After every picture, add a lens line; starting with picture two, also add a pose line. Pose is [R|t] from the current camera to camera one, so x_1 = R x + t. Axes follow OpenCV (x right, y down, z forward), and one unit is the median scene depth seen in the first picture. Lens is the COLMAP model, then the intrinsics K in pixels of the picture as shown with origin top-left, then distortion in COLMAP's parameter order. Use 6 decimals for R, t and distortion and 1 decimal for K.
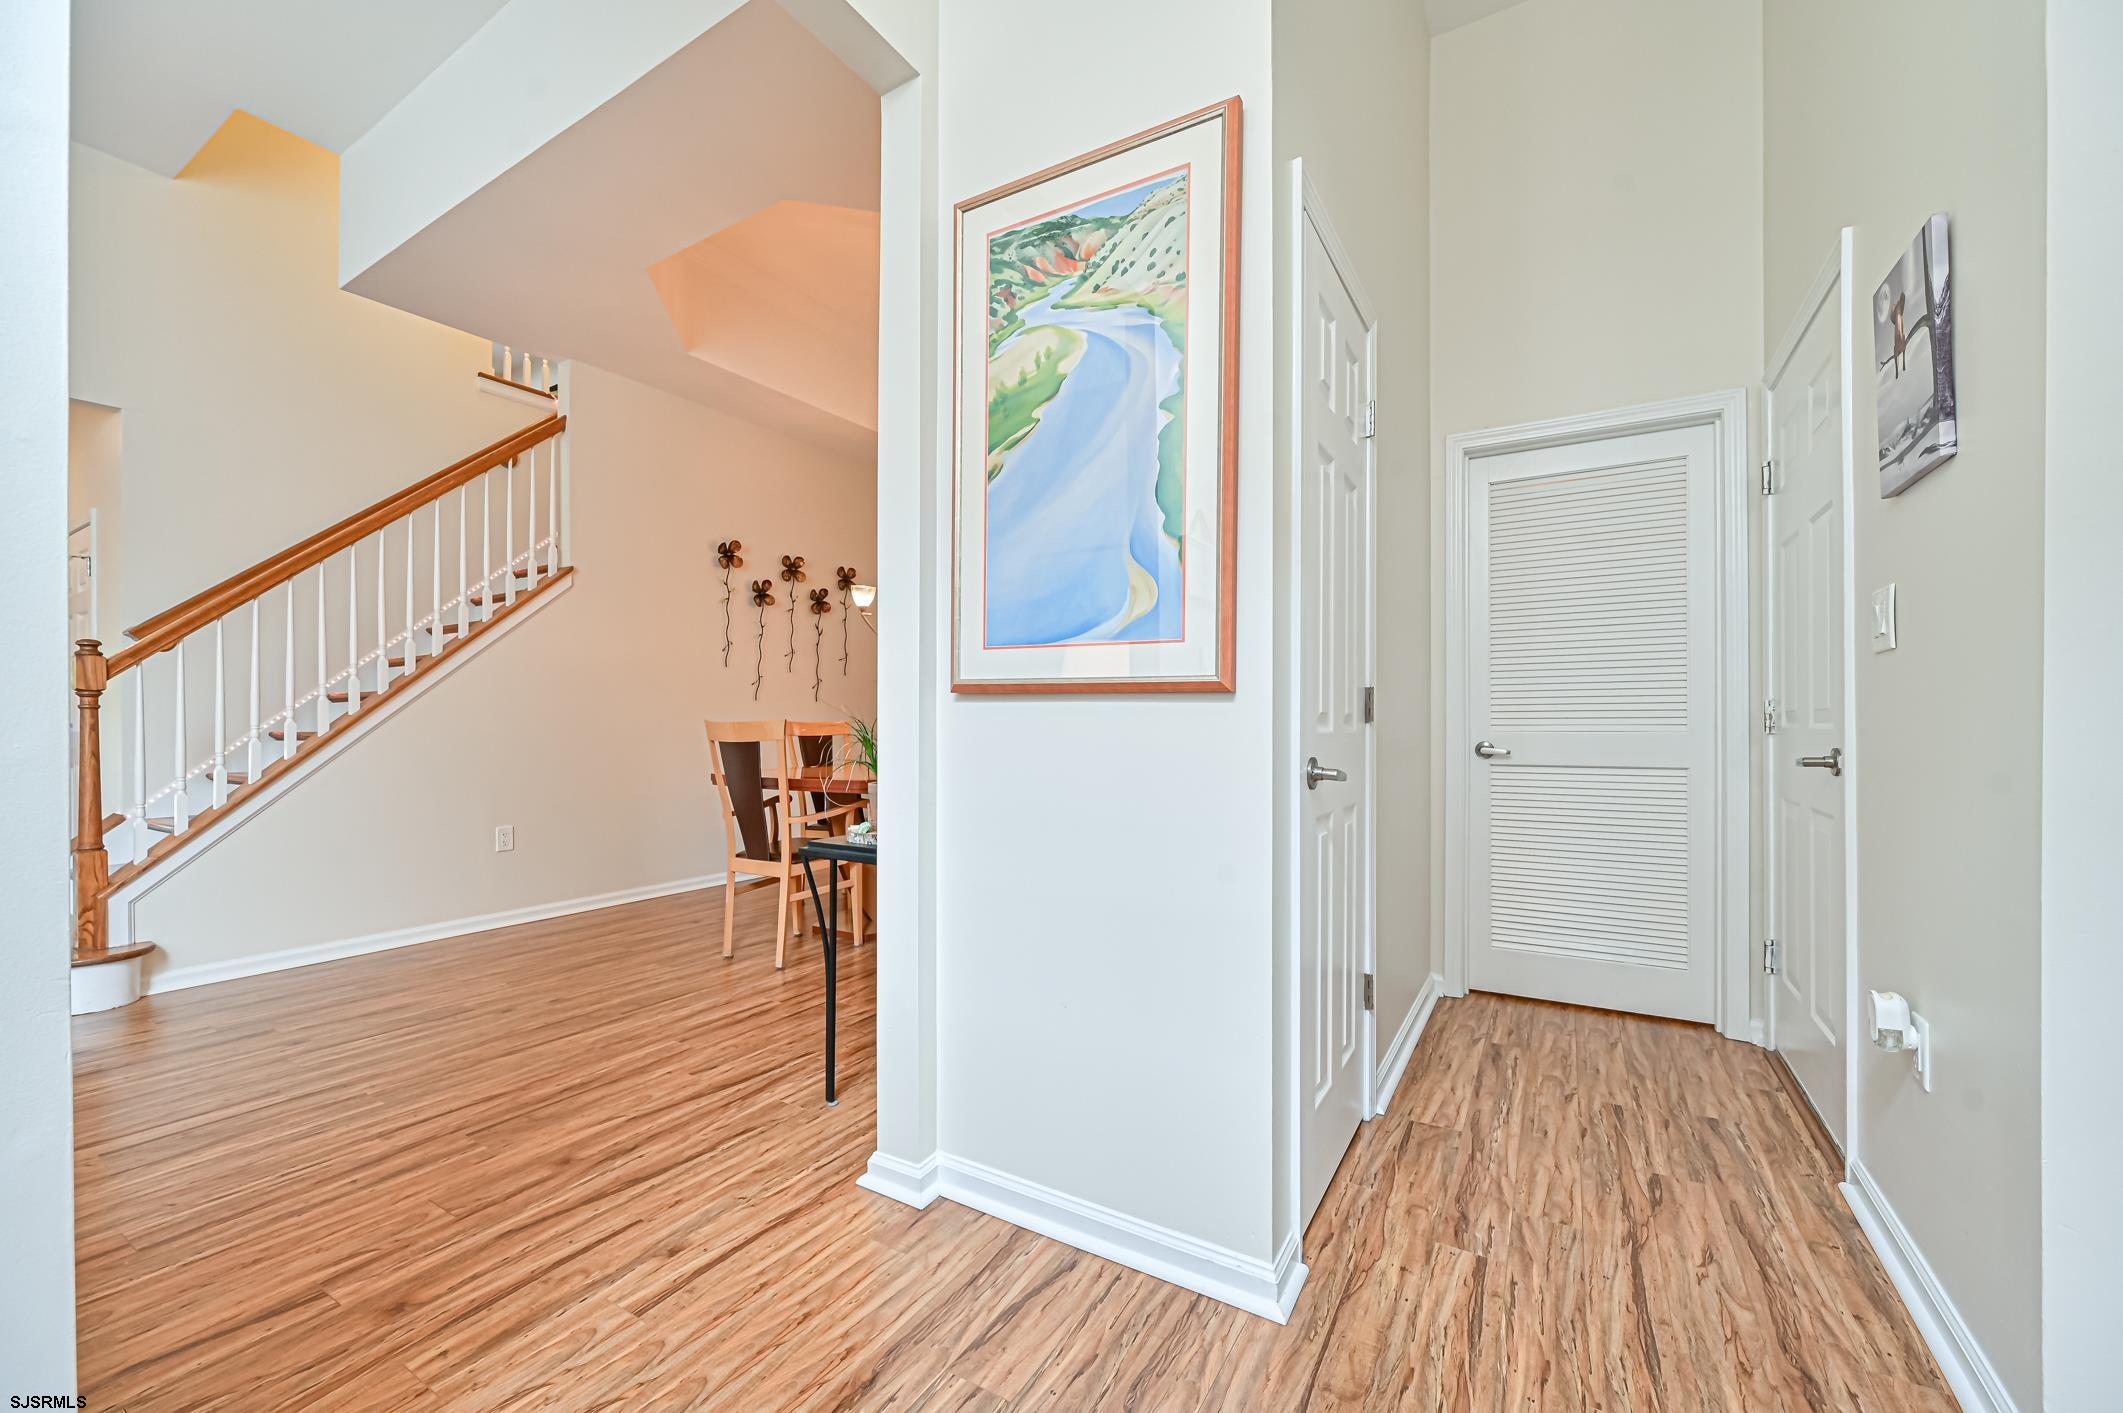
lens RADIAL K [[832.9, 0, 1052.3], [0, 832.9, 720.2], [0, 0, 1]] dist [-0.002331, -0.000475]
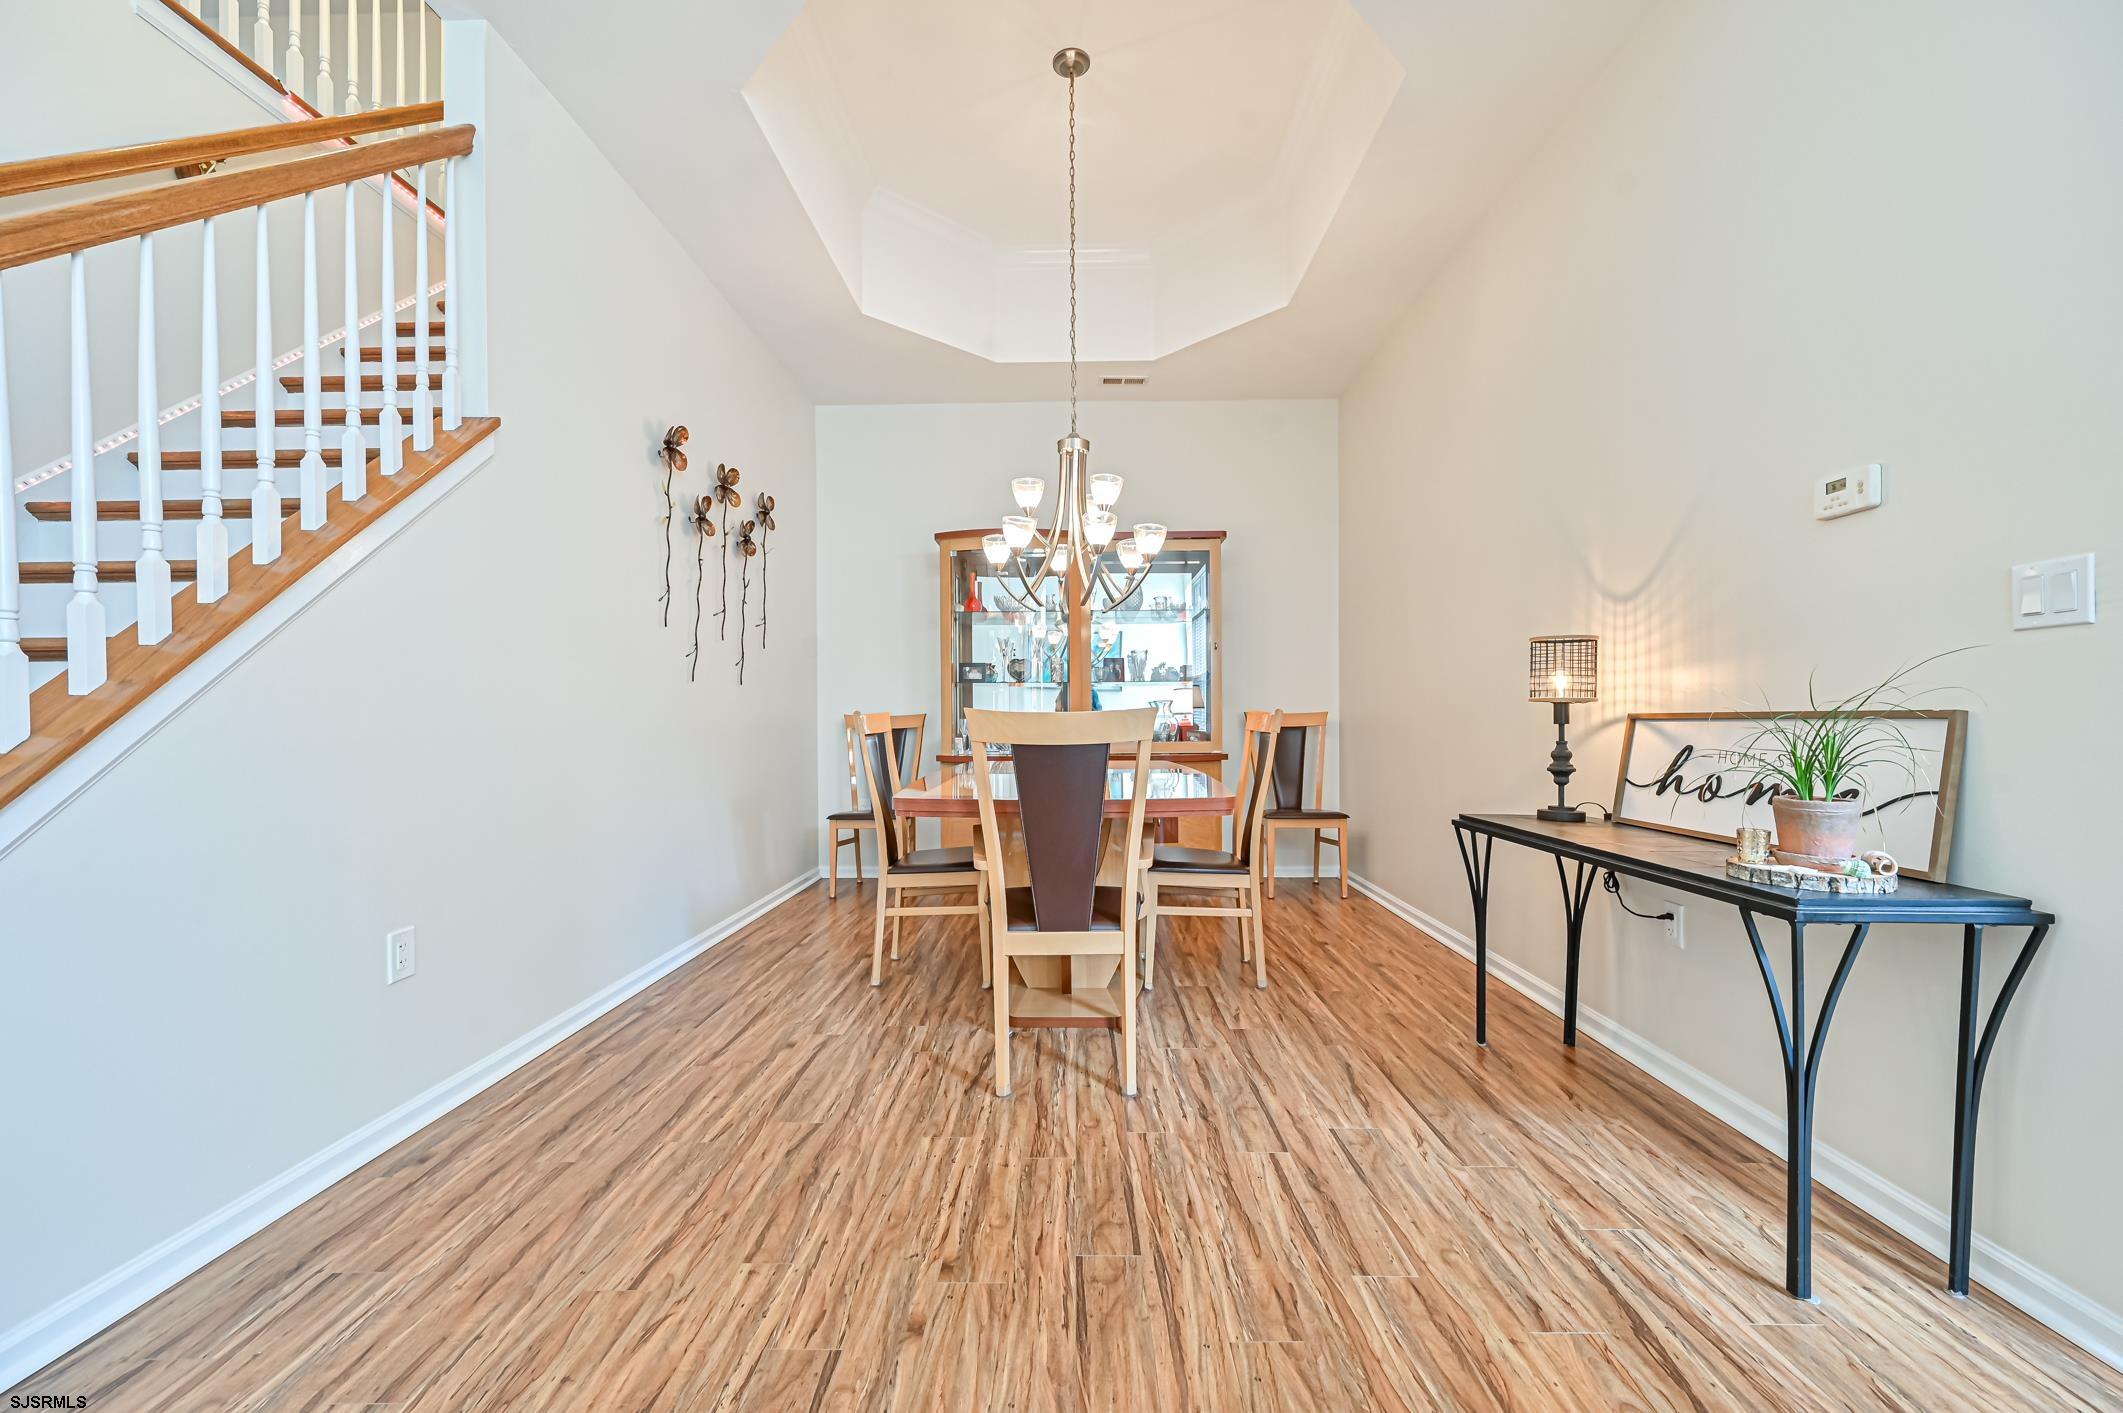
lens RADIAL K [[832.9, 0, 1052.3], [0, 832.9, 720.2], [0, 0, 1]] dist [-0.002331, -0.000475]
pose [[0.864770, -0.004678, 0.502146, -0.770557], [0.001513, 0.999976, 0.006710, 0.005151], [-0.502166, -0.005043, 0.864757, 0.523851]]
